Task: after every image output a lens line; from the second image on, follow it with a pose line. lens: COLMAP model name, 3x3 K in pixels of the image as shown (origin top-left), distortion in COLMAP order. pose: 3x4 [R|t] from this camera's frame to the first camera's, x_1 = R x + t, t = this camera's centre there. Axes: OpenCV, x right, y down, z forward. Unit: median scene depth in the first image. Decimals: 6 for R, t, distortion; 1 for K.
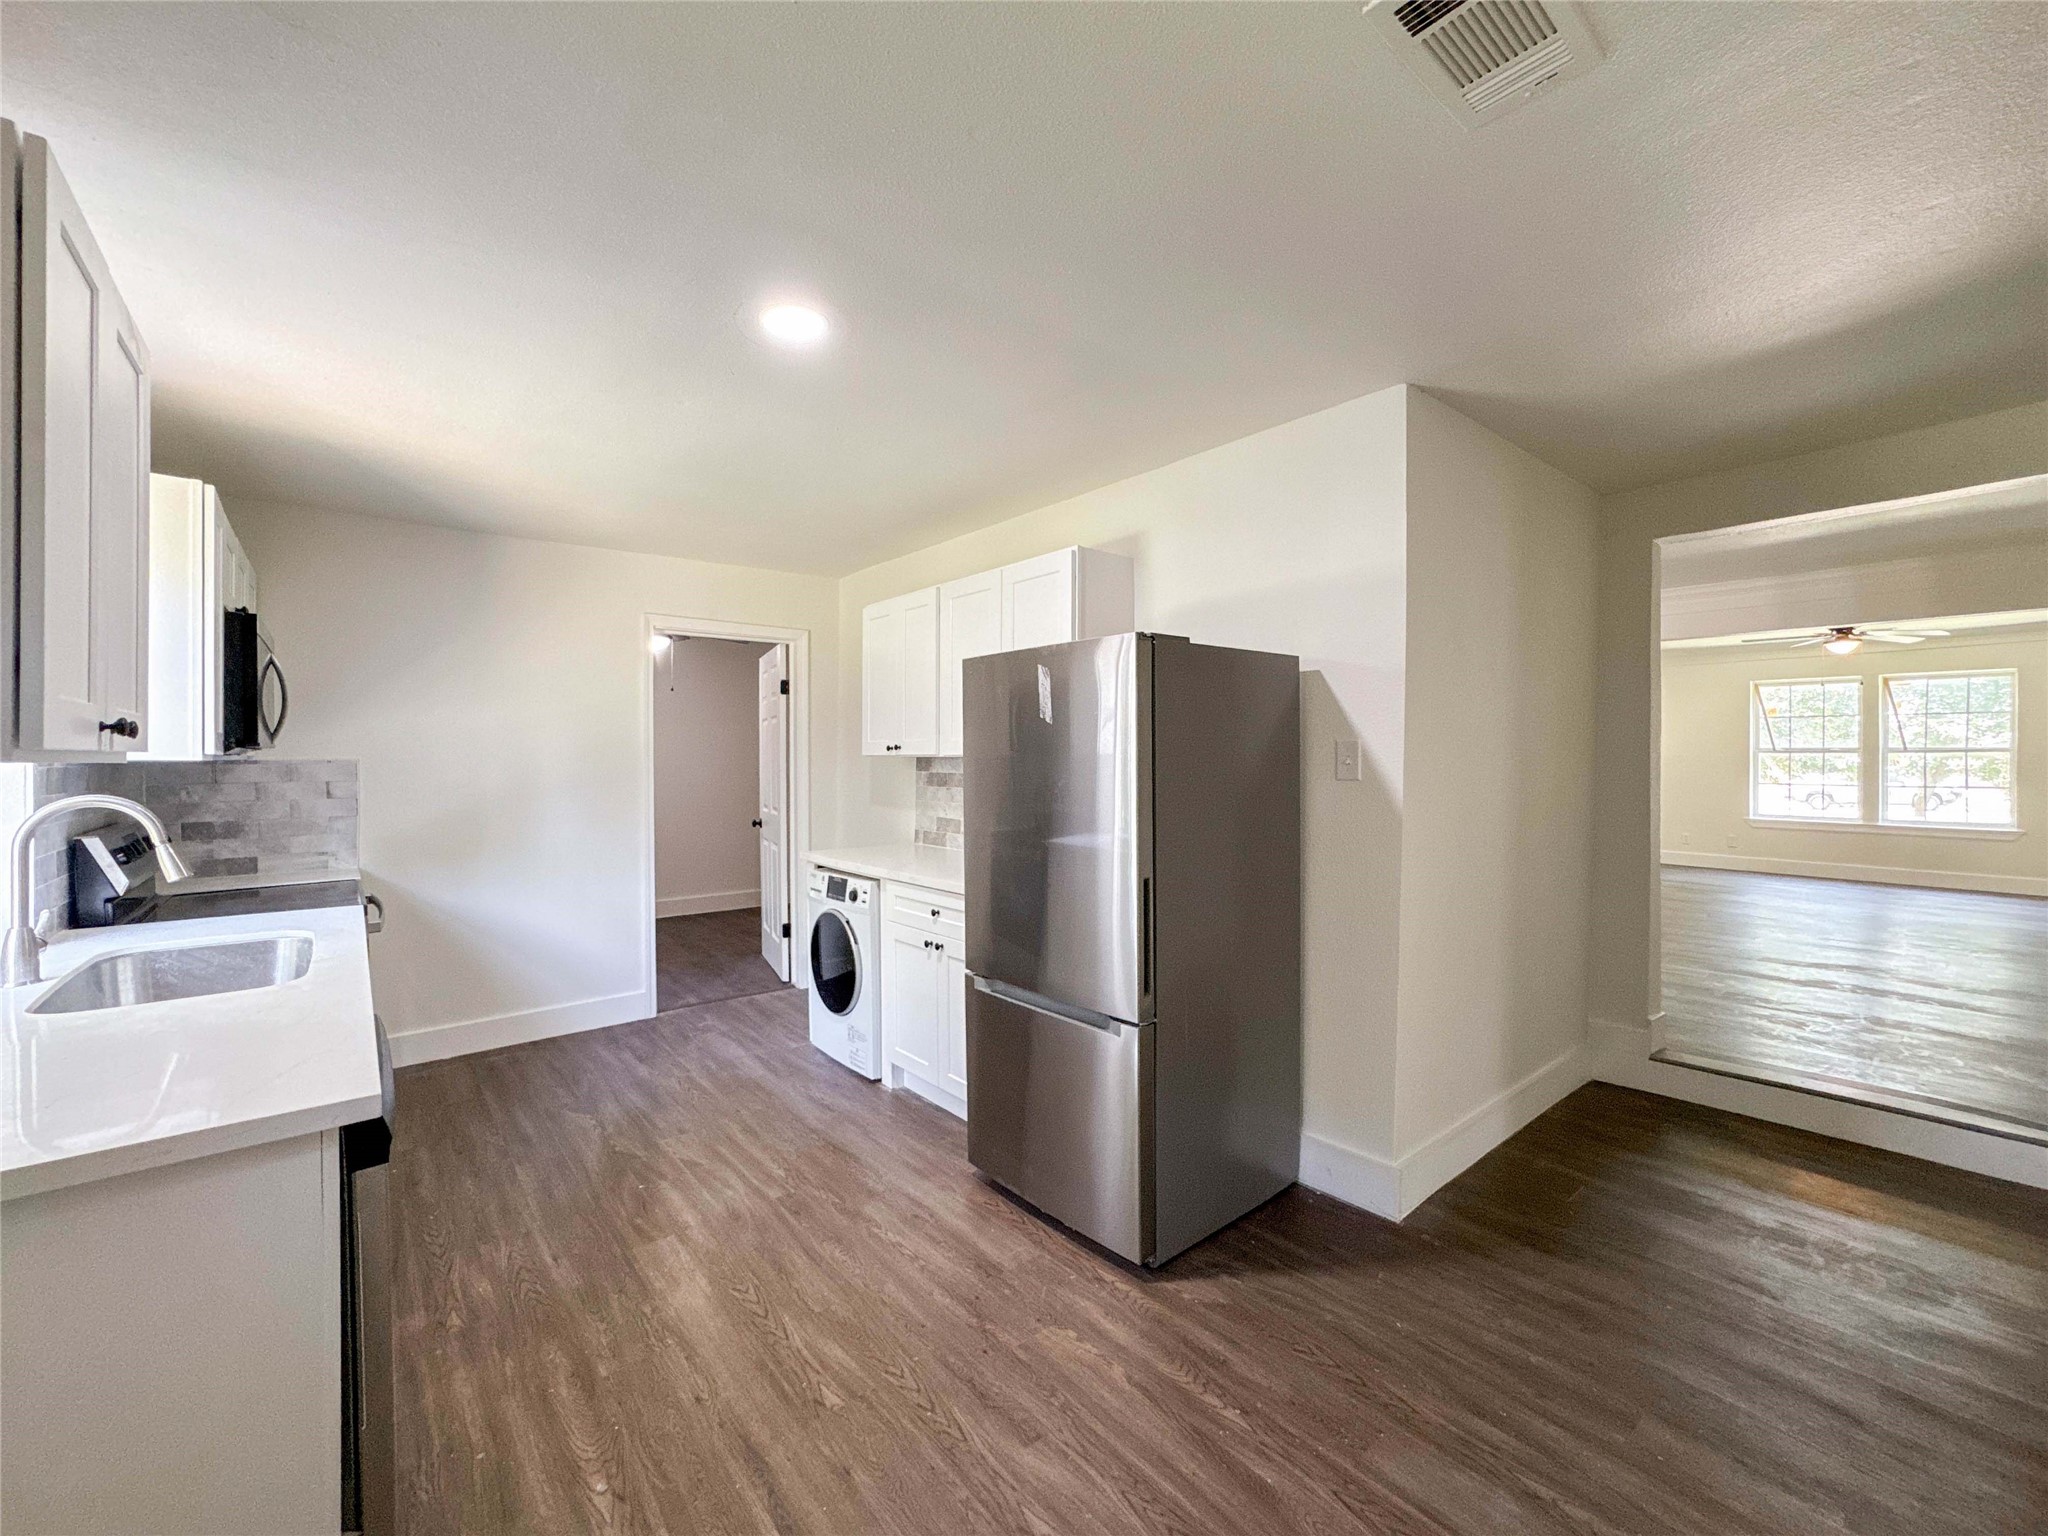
lens RADIAL K [[864.7, 0, 1036.3], [0, 864.7, 763.1], [0, 0, 1]] dist [-0.048959, 0.022442]
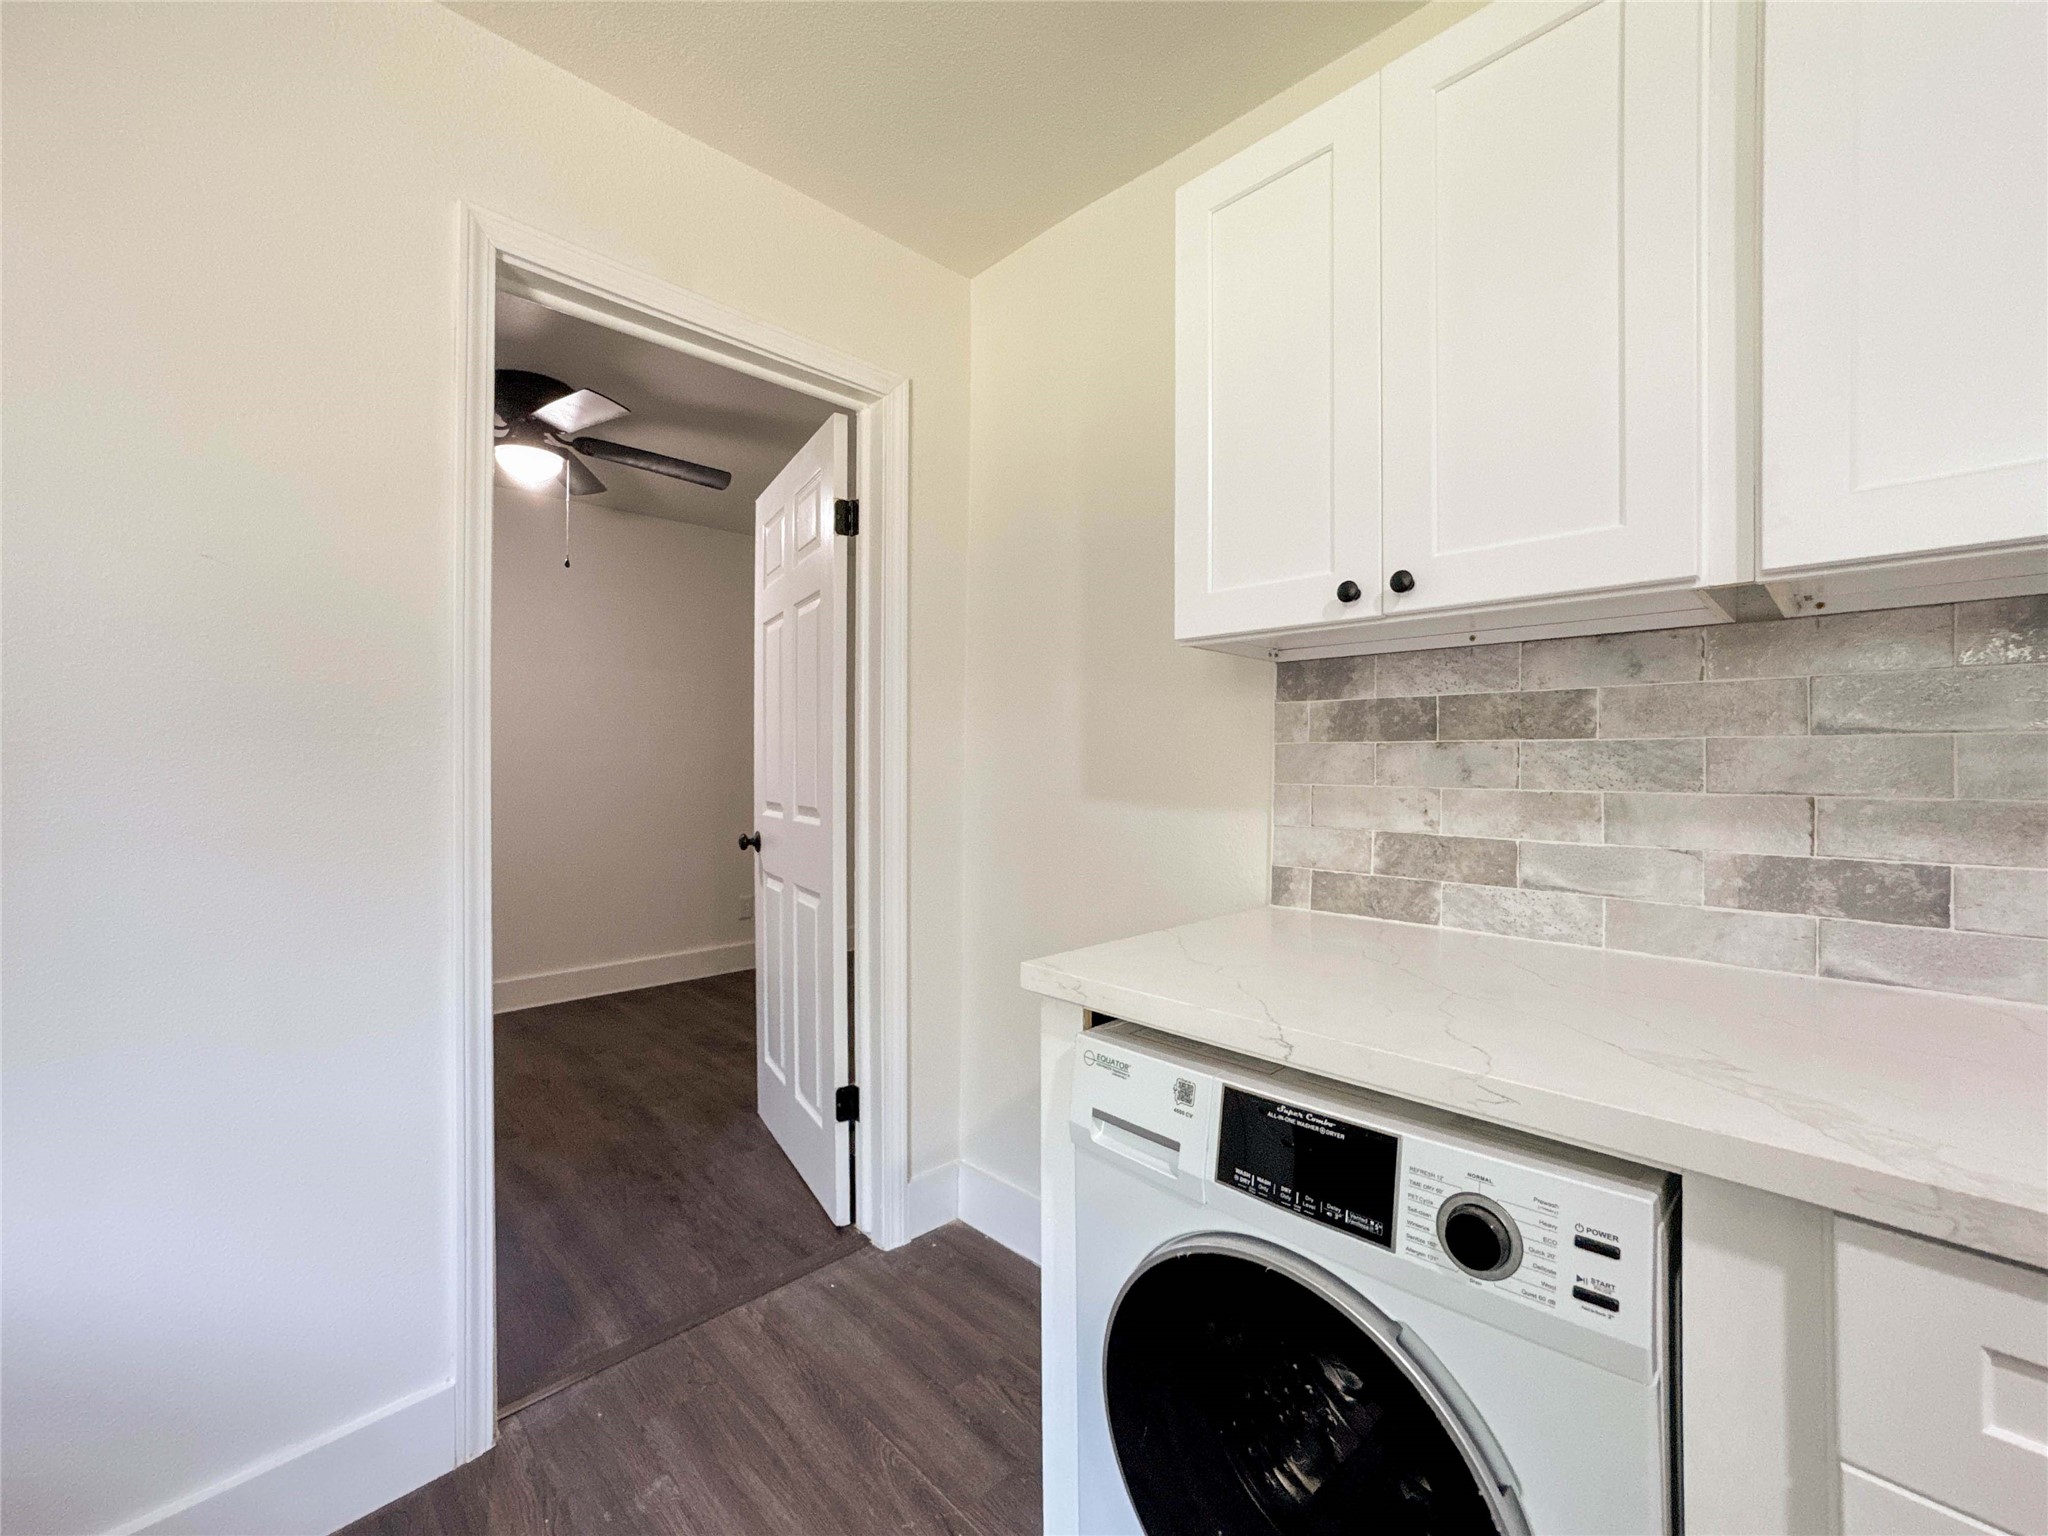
lens RADIAL K [[840.3, 0, 1017.6], [0, 840.3, 765.8], [0, 0, 1]] dist [-0.046665, 0.019617]
pose [[0.996674, 0.005311, 0.081316, -0.295639], [-0.004833, 0.999970, -0.006075, 0.041322], [-0.081346, 0.005662, 0.996670, 0.725473]]
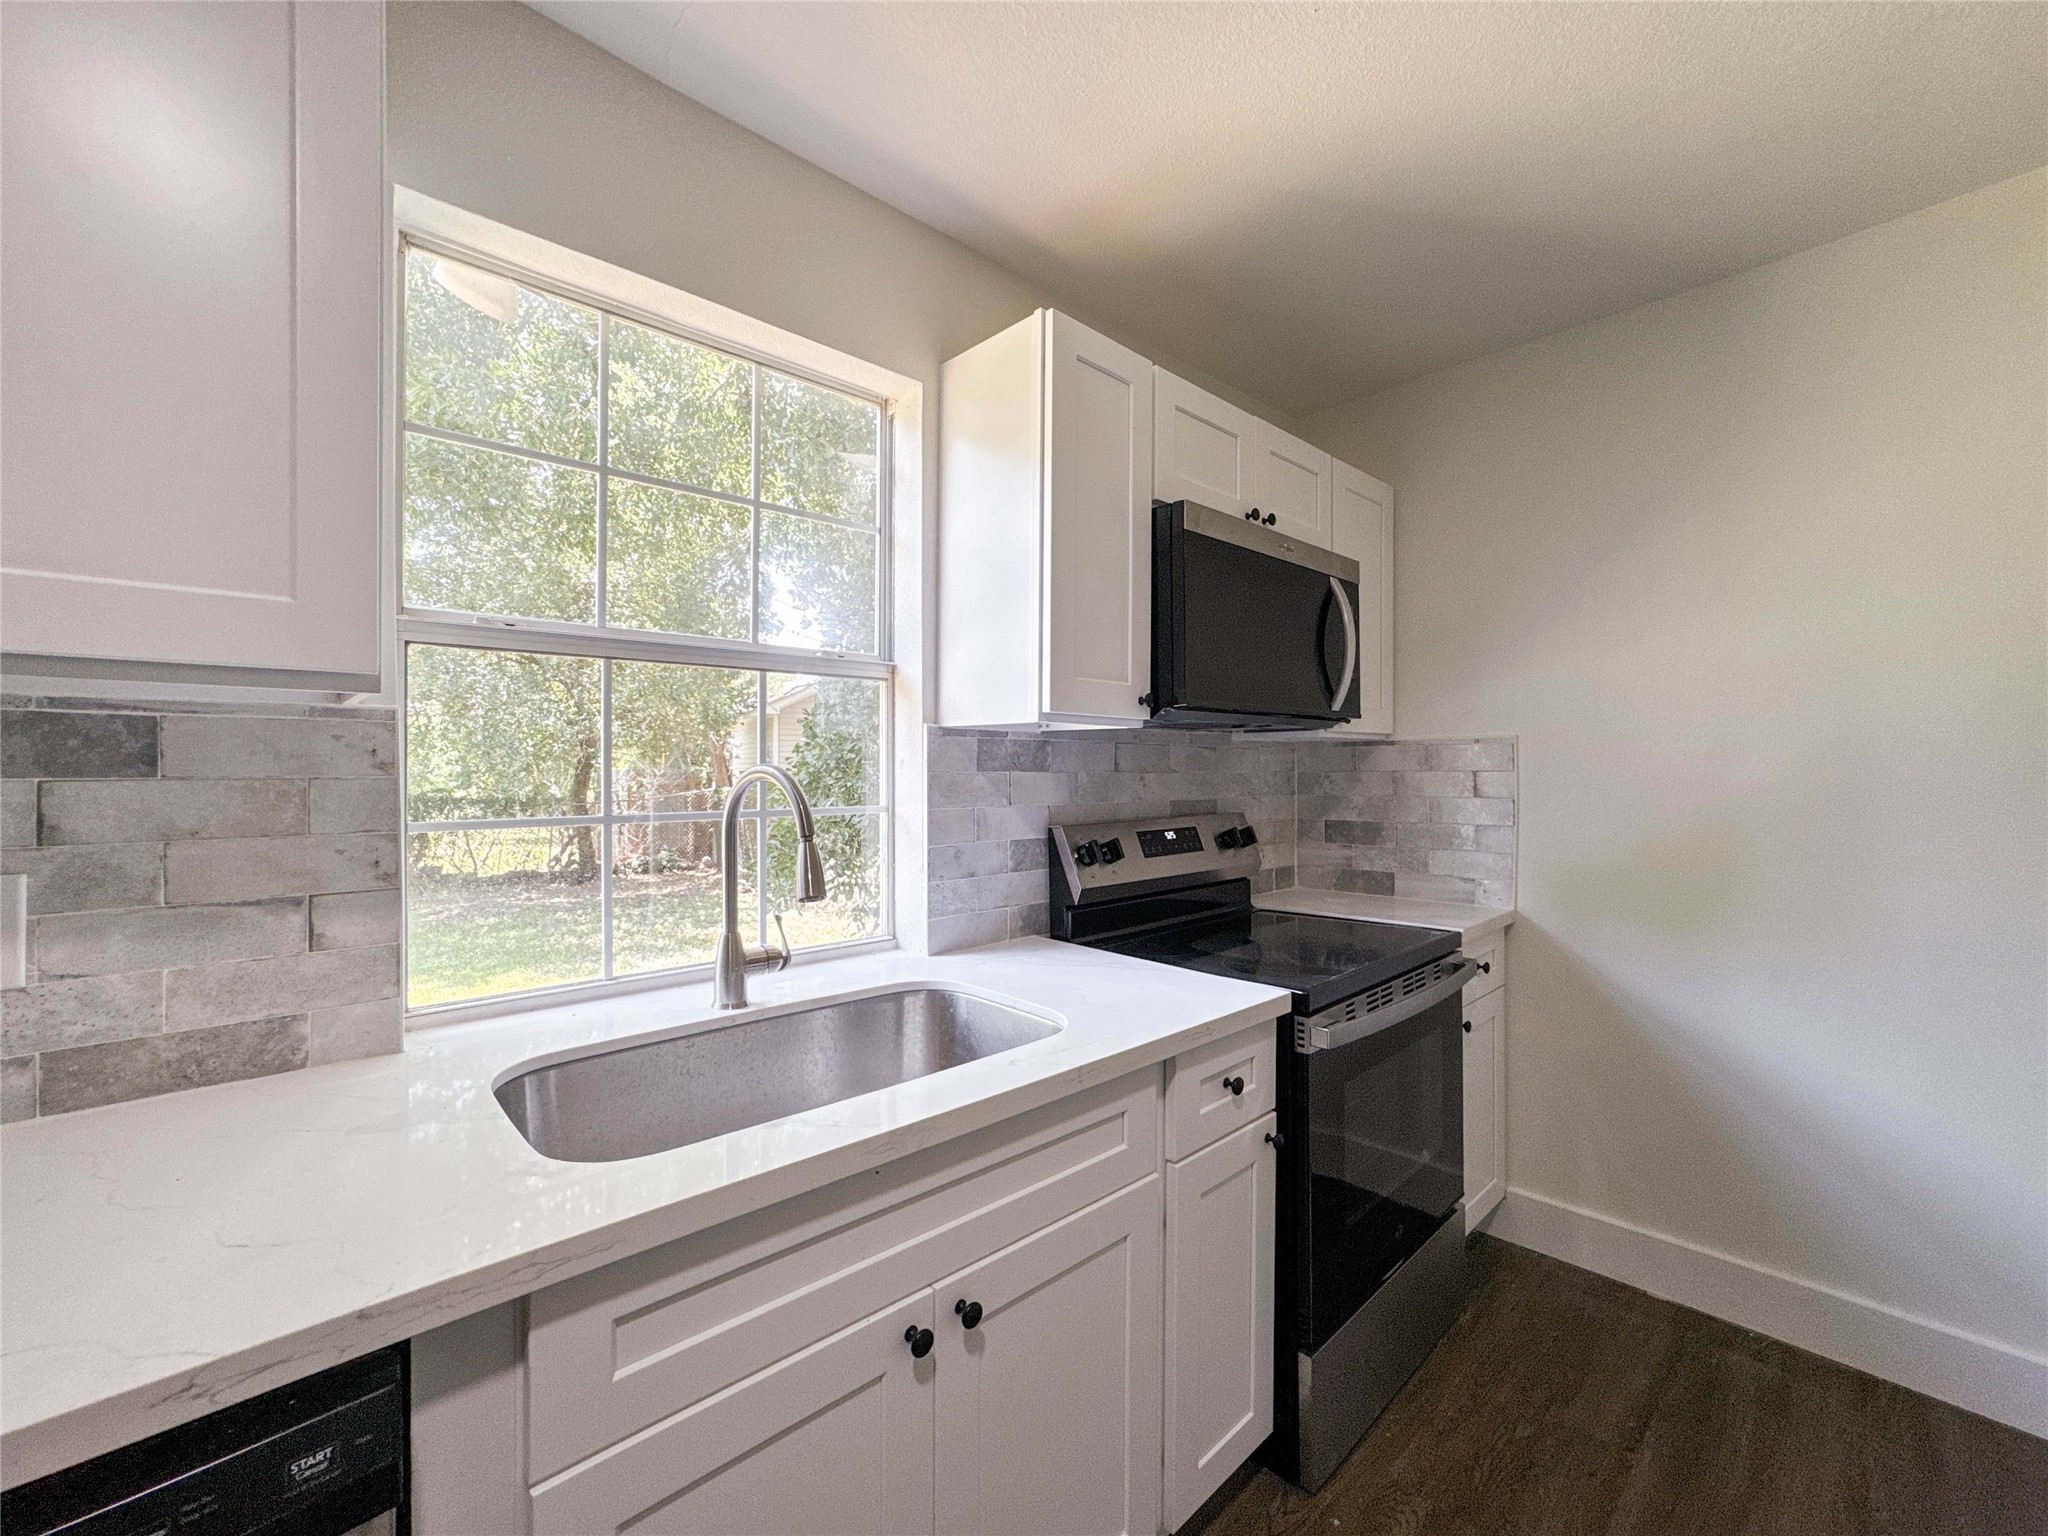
lens RADIAL K [[824.2, 0, 1024.0], [0, 824.2, 768.0], [0, 0, 1]] dist [-0.039952, 0.018833]
pose [[0.043074, -0.000054, -0.999072, -0.192418], [-0.005443, 0.999985, -0.000289, 0.018584], [0.999057, 0.005451, 0.043074, 0.540392]]
